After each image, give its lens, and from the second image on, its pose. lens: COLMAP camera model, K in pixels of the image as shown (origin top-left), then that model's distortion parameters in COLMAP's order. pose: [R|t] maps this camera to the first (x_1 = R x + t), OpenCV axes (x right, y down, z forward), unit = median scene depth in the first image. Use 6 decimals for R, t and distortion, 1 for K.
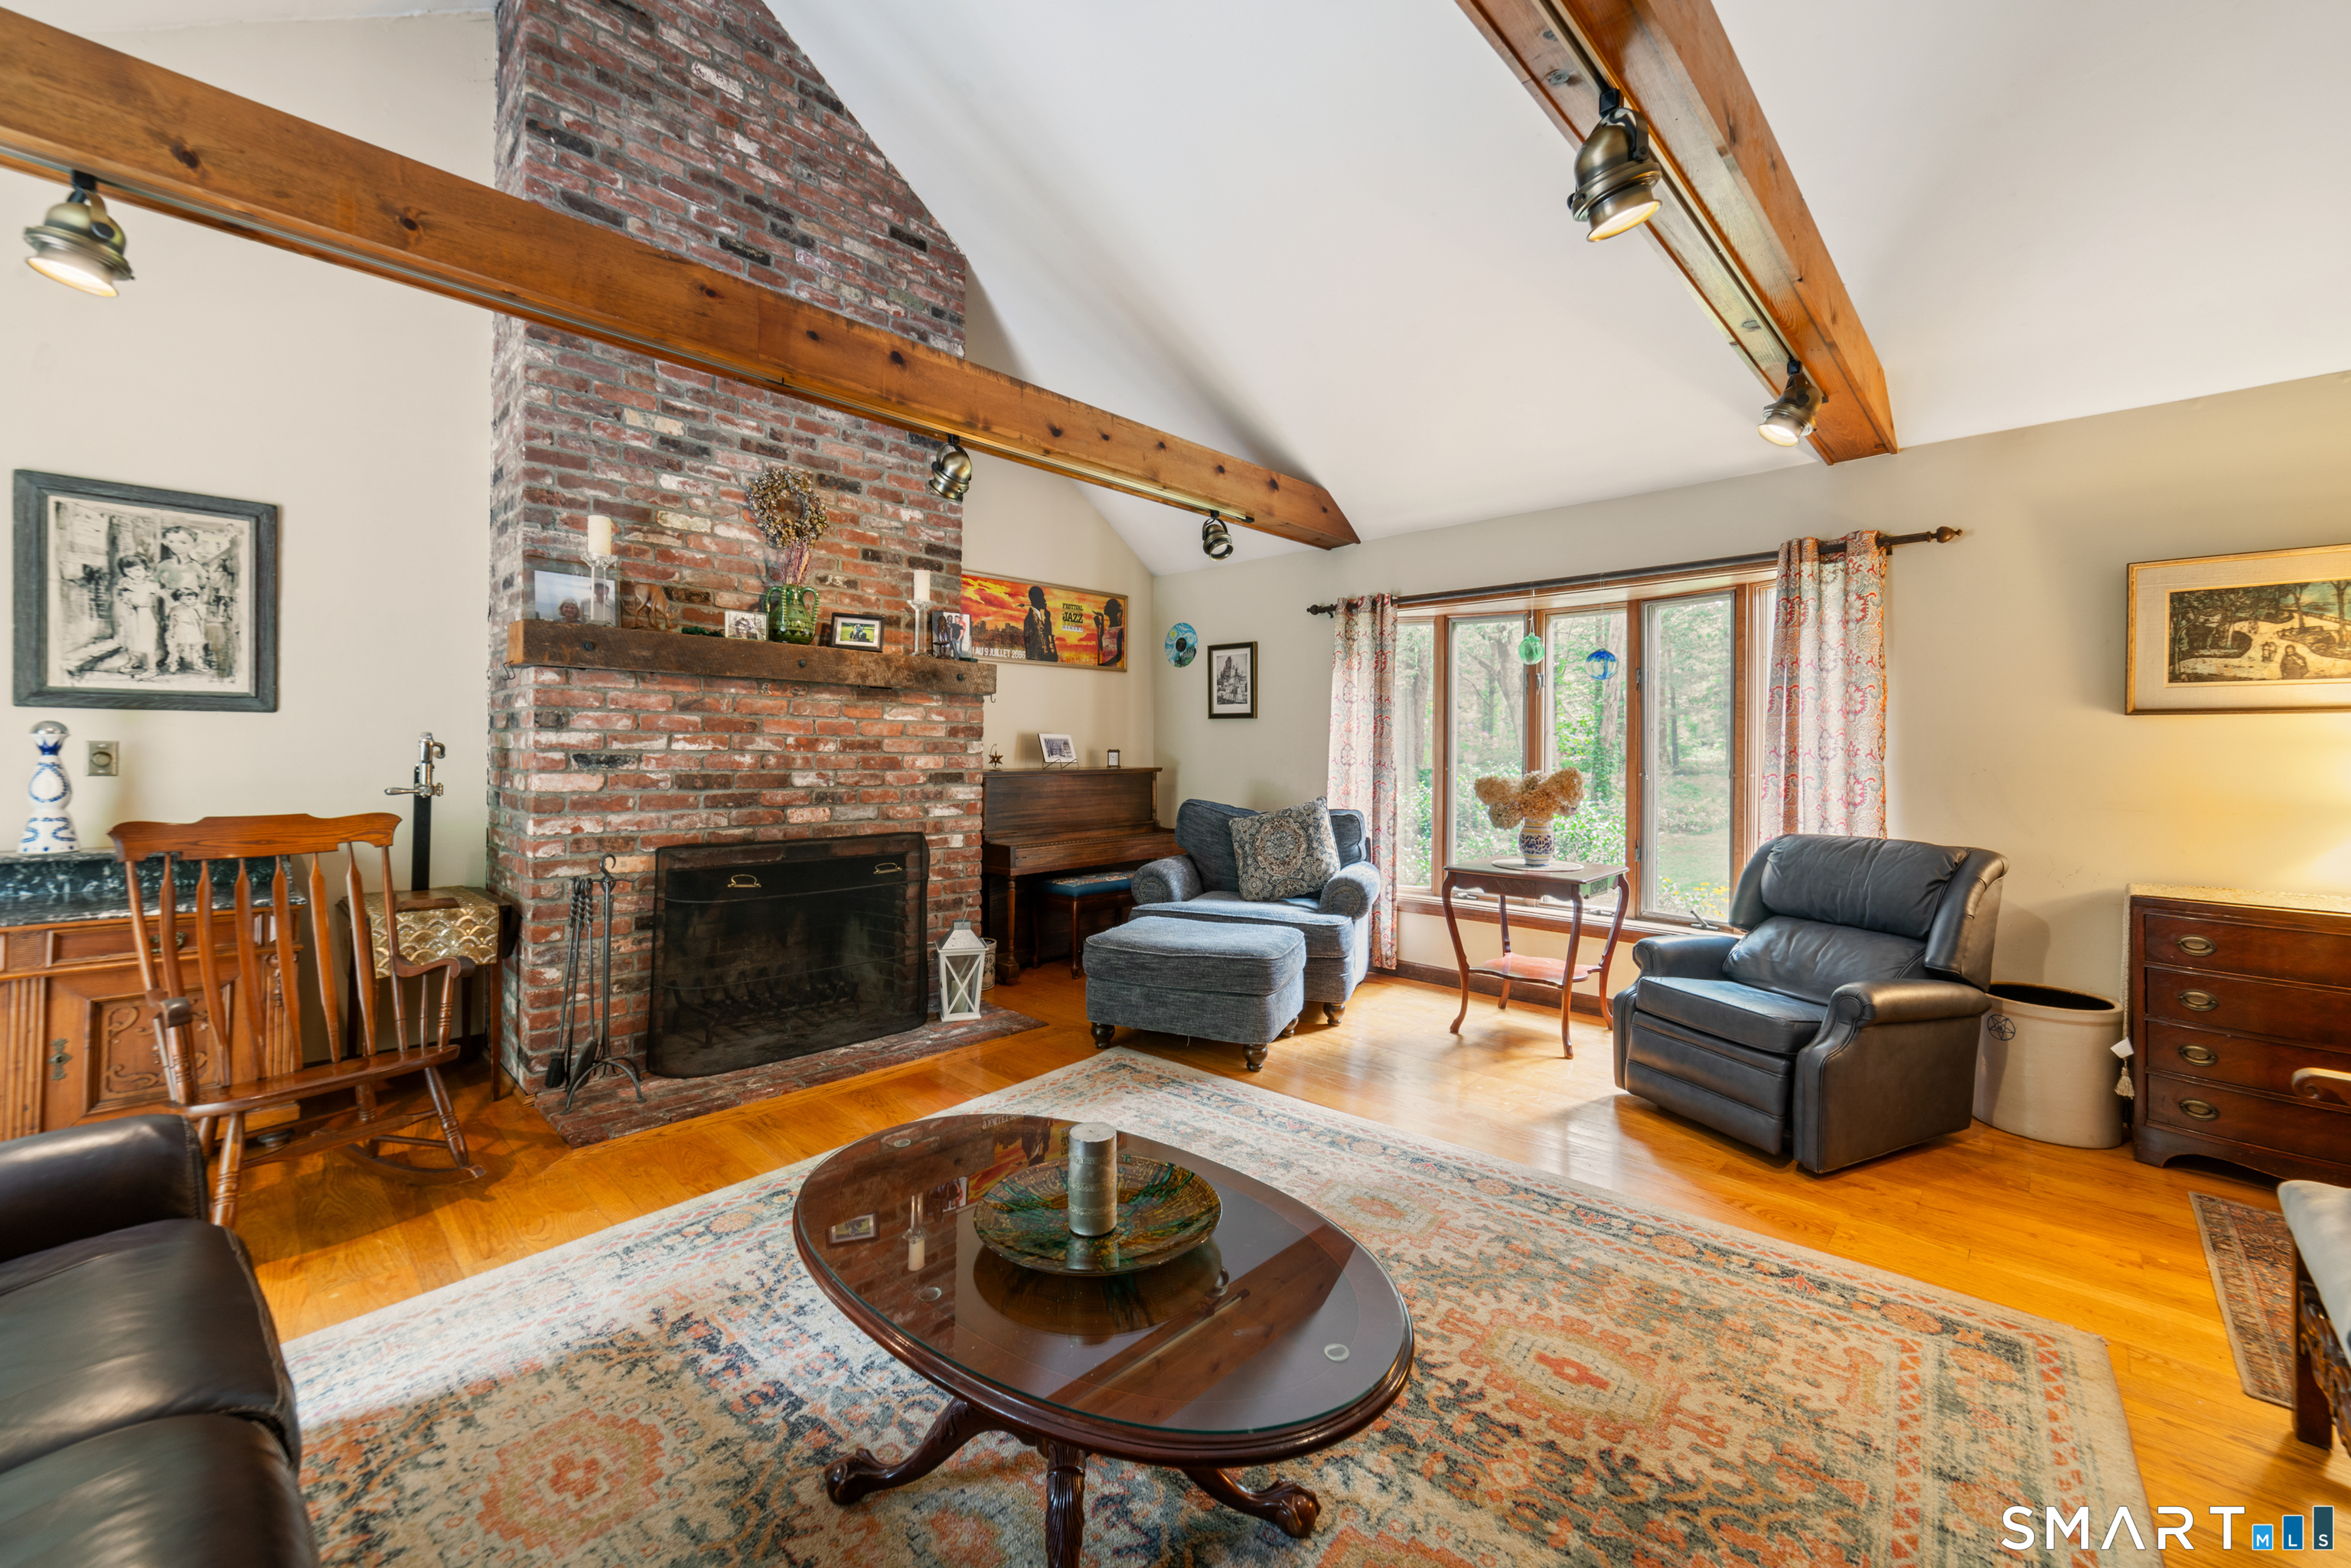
lens RADIAL K [[921.7, 0, 1171.7], [0, 921.7, 777.2], [0, 0, 1]] dist [-0.001740, 0.000286]
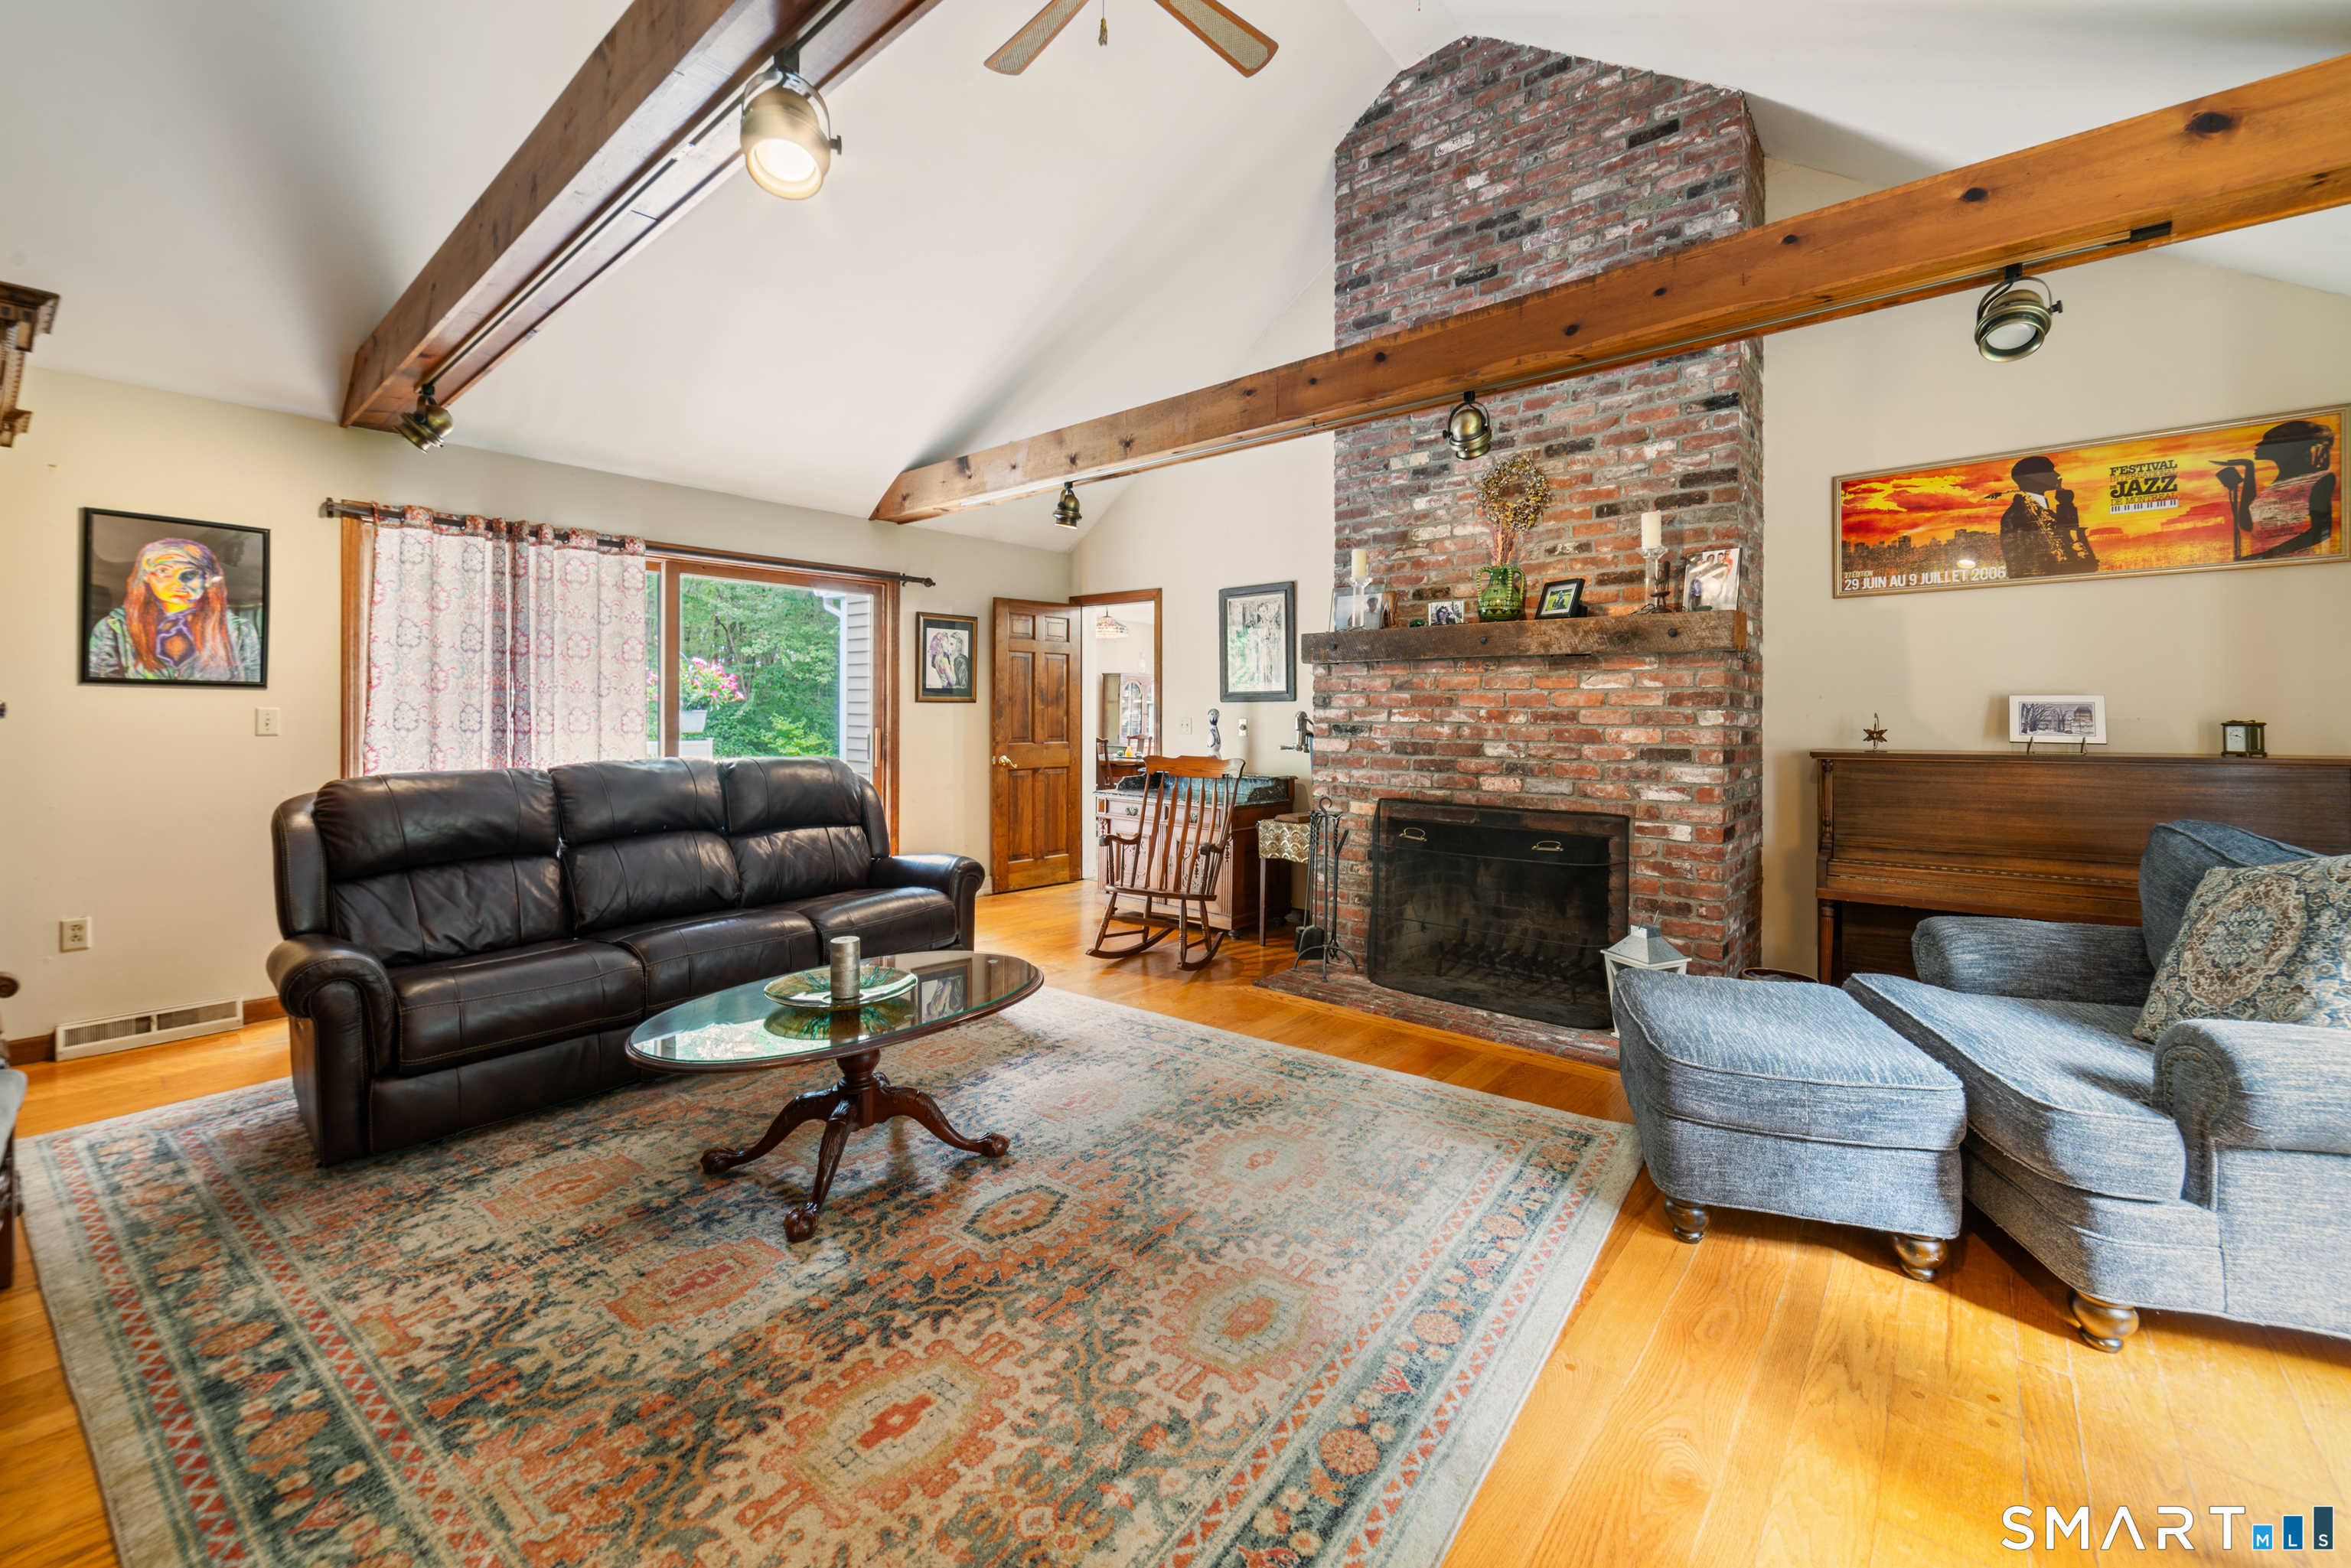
lens RADIAL K [[924.7, 0, 1181.0], [0, 924.7, 749.0], [0, 0, 1]] dist [-0.002899, 0.000333]
pose [[0.062162, 0.024918, -0.997755, 0.648094], [-0.031935, 0.999226, 0.022965, -0.011495], [0.997555, 0.030436, 0.062910, 0.590628]]
